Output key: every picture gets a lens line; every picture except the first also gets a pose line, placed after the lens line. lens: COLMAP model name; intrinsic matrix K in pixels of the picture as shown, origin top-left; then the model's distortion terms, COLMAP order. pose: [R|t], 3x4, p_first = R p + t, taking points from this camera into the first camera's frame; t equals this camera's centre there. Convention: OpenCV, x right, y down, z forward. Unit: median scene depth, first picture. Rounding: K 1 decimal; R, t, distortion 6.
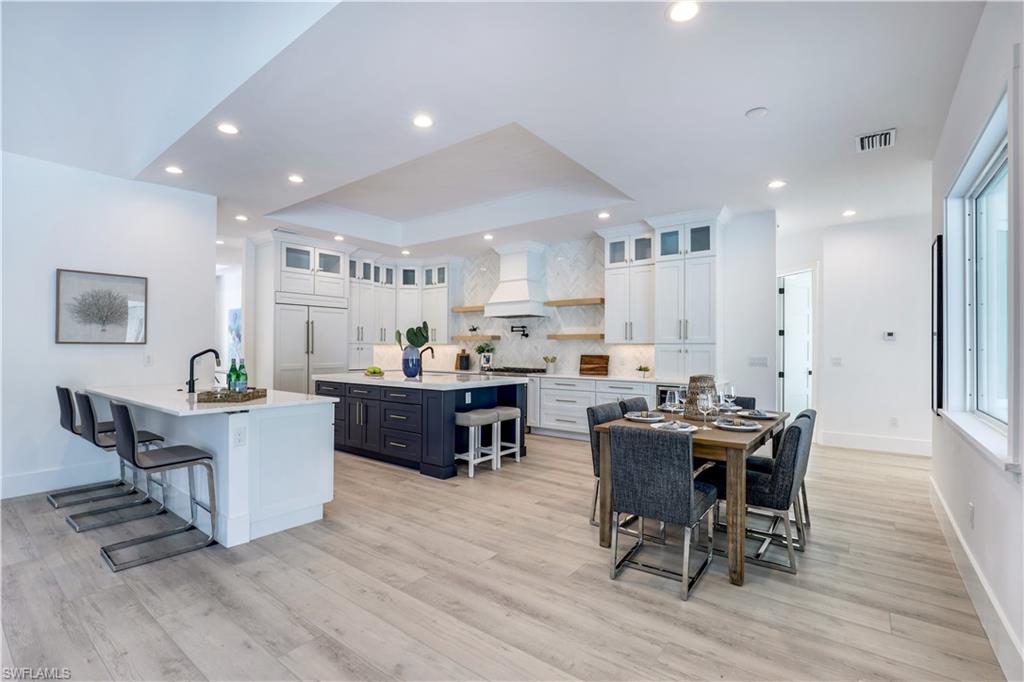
lens RADIAL K [[456.6, 0, 509.1], [0, 456.6, 346.1], [0, 0, 1]] dist [0.000508, 0.000289]
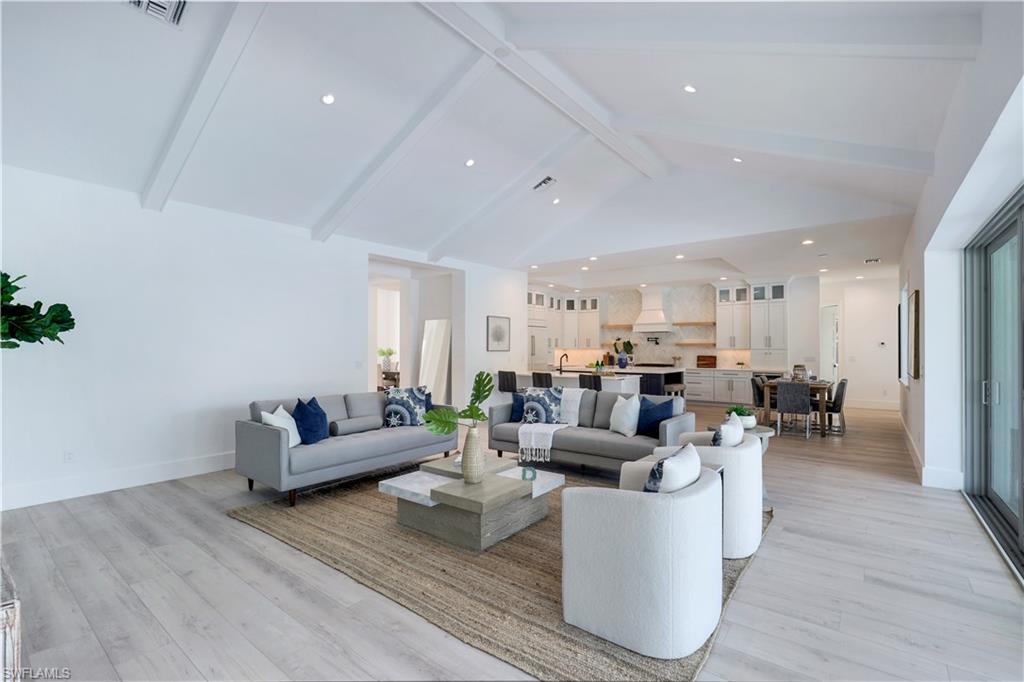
lens RADIAL K [[456.6, 0, 514.7], [0, 456.6, 342.2], [0, 0, 1]] dist [0.000508, 0.000289]
pose [[0.999992, -0.003168, 0.002497, -0.509536], [0.003187, 0.999966, -0.007623, -0.018833], [-0.002473, 0.007630, 0.999968, -0.656101]]
